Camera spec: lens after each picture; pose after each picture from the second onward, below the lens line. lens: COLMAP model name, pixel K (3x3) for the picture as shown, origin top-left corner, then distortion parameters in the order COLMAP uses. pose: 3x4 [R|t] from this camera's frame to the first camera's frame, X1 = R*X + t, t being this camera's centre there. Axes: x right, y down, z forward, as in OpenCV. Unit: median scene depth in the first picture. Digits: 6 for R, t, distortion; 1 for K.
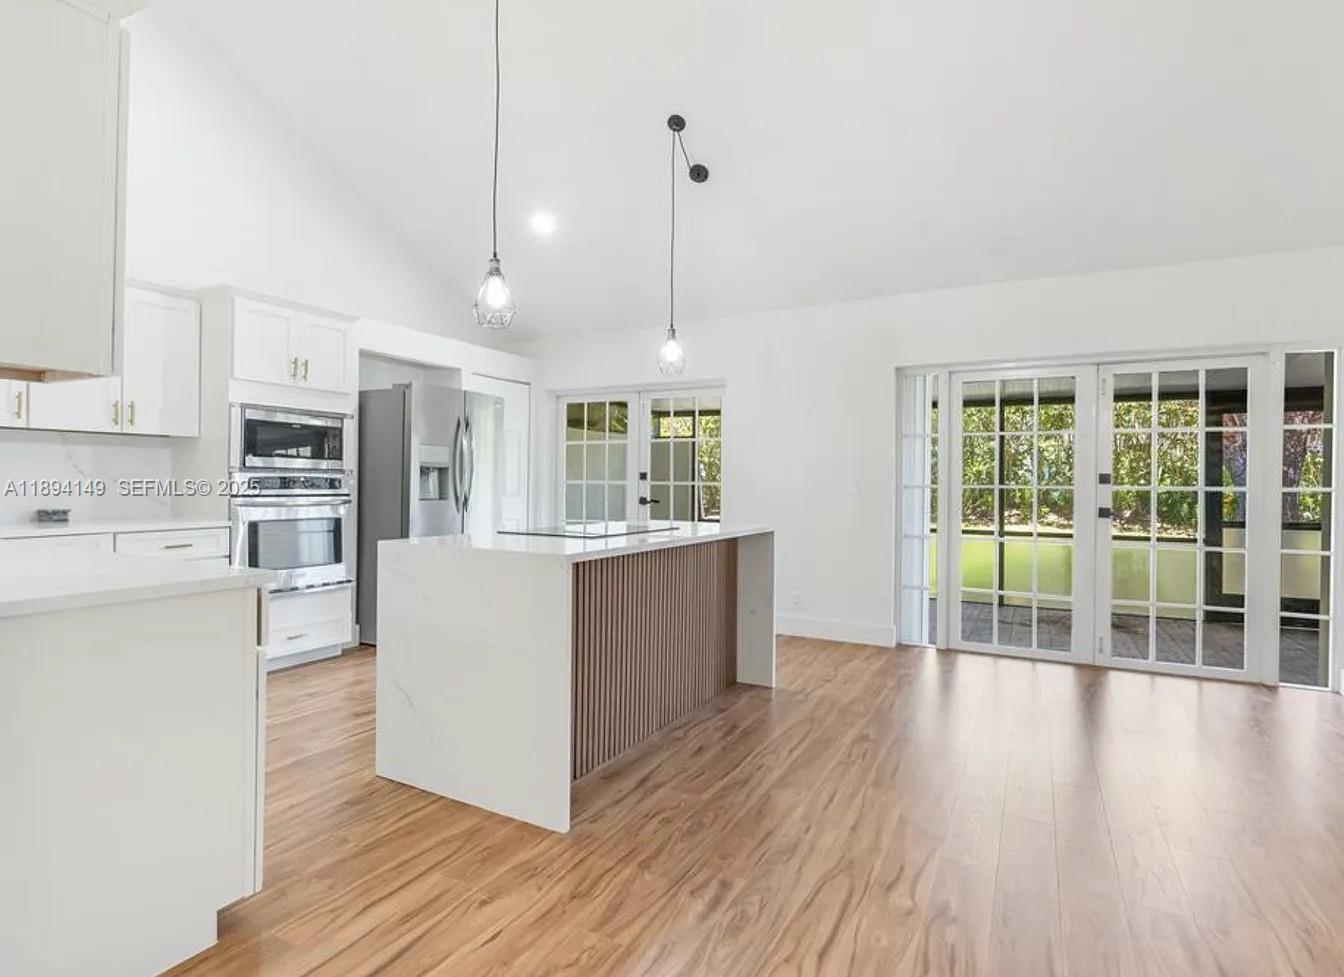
lens RADIAL K [[693.8, 0, 670.9], [0, 693.8, 485.0], [0, 0, 1]] dist [-0.004345, 0.000719]
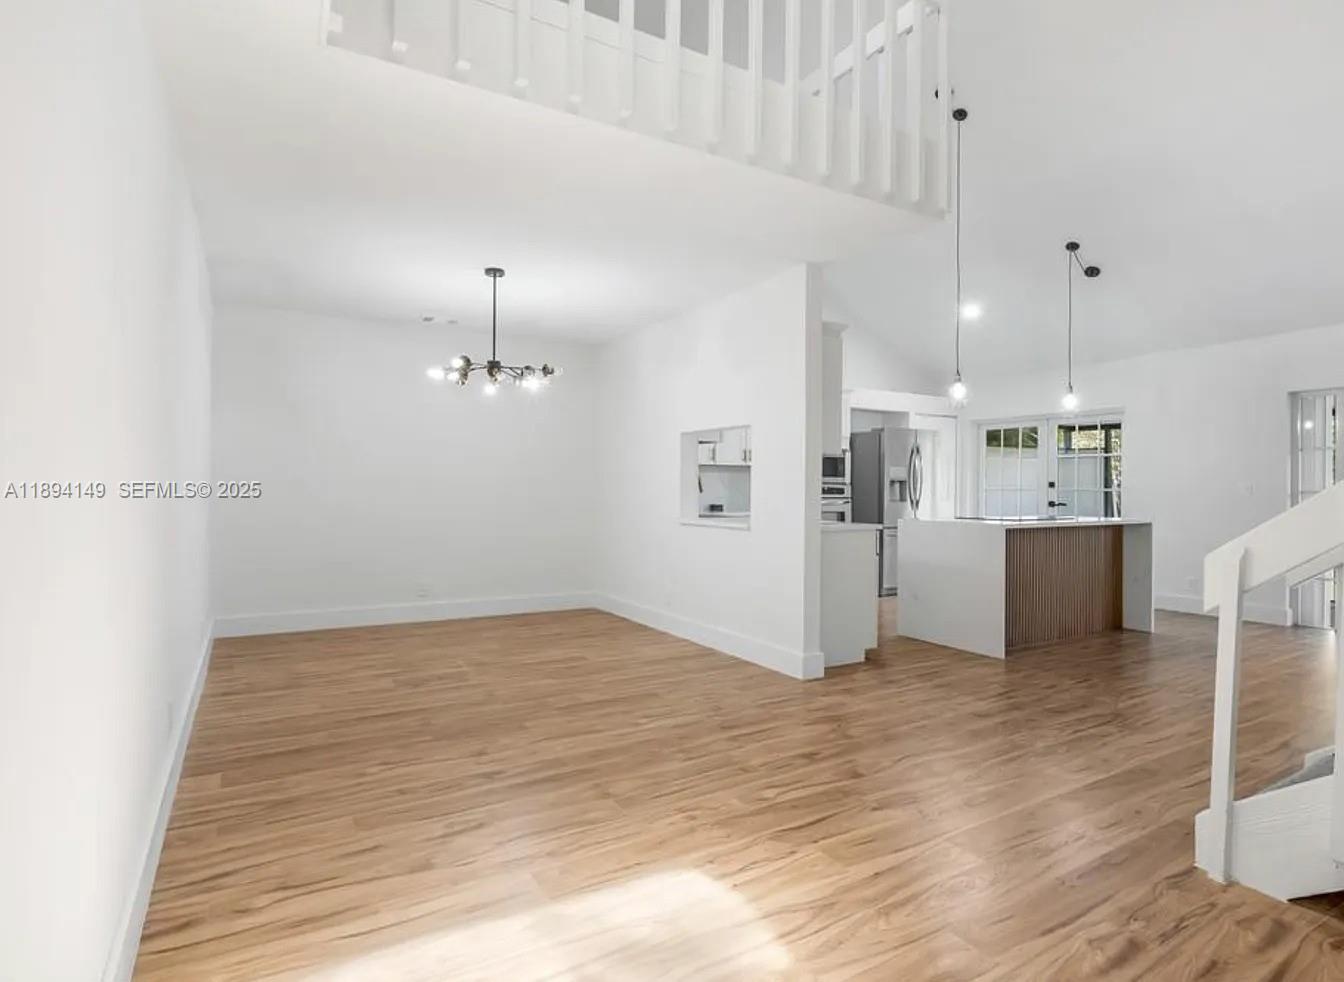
lens RADIAL K [[693.8, 0, 670.9], [0, 693.8, 487.5], [0, 0, 1]] dist [-0.004345, 0.000719]
pose [[0.850939, -0.006908, -0.525220, 0.047292], [0.002608, 0.999957, -0.008927, 0.002976], [0.525259, 0.006227, 0.850920, -0.647054]]
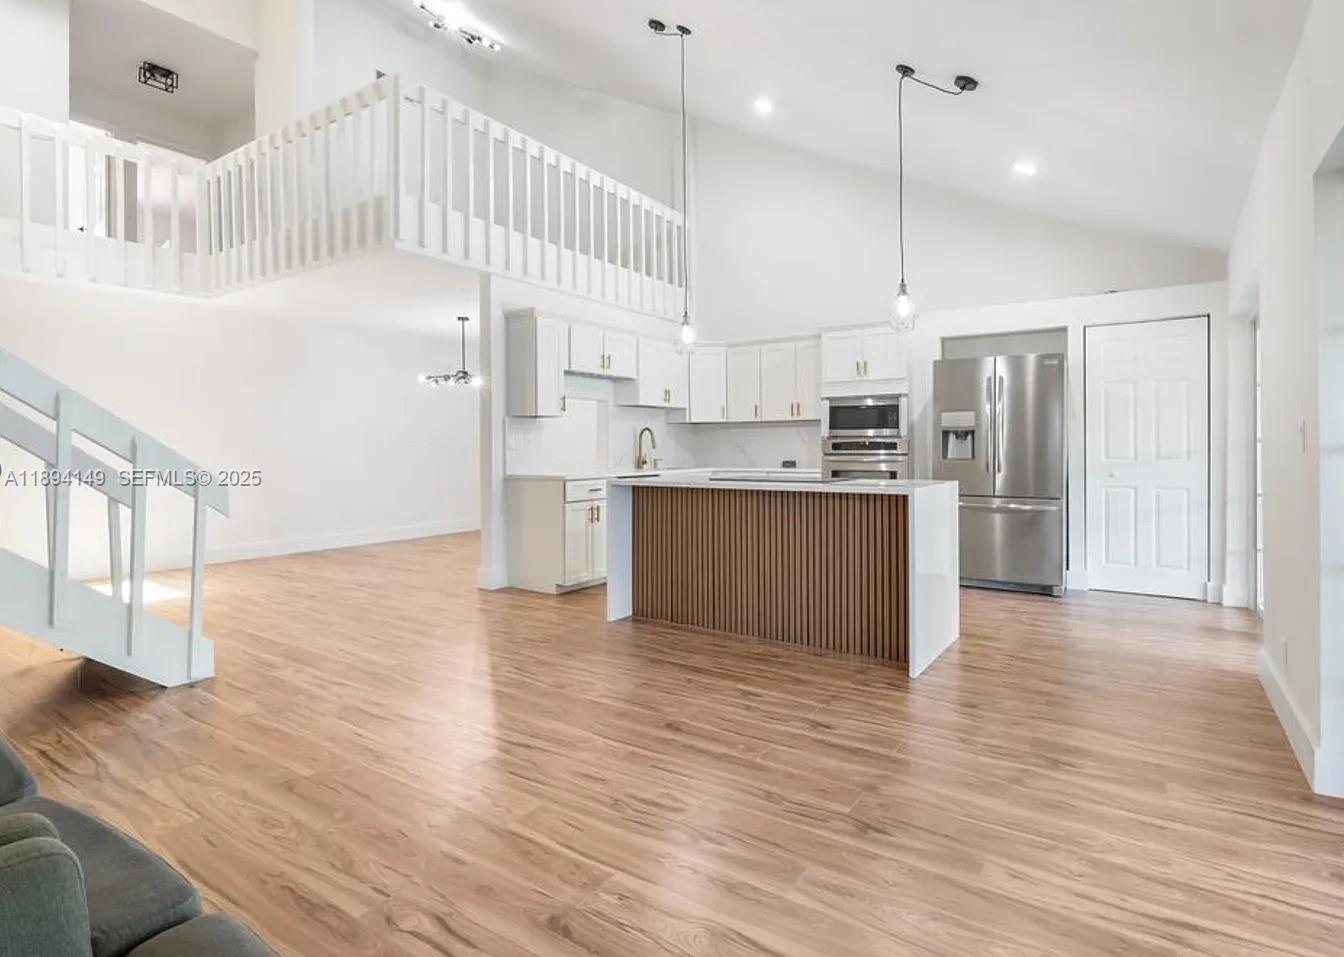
lens RADIAL K [[705.0, 0, 677.7], [0, 705.0, 452.1], [0, 0, 1]] dist [-0.001490, -0.000214]
pose [[-0.100994, -0.002433, -0.994884, 0.933300], [0.001795, 0.999995, -0.002628, 0.013254], [0.994885, -0.002051, -0.100990, 0.715014]]
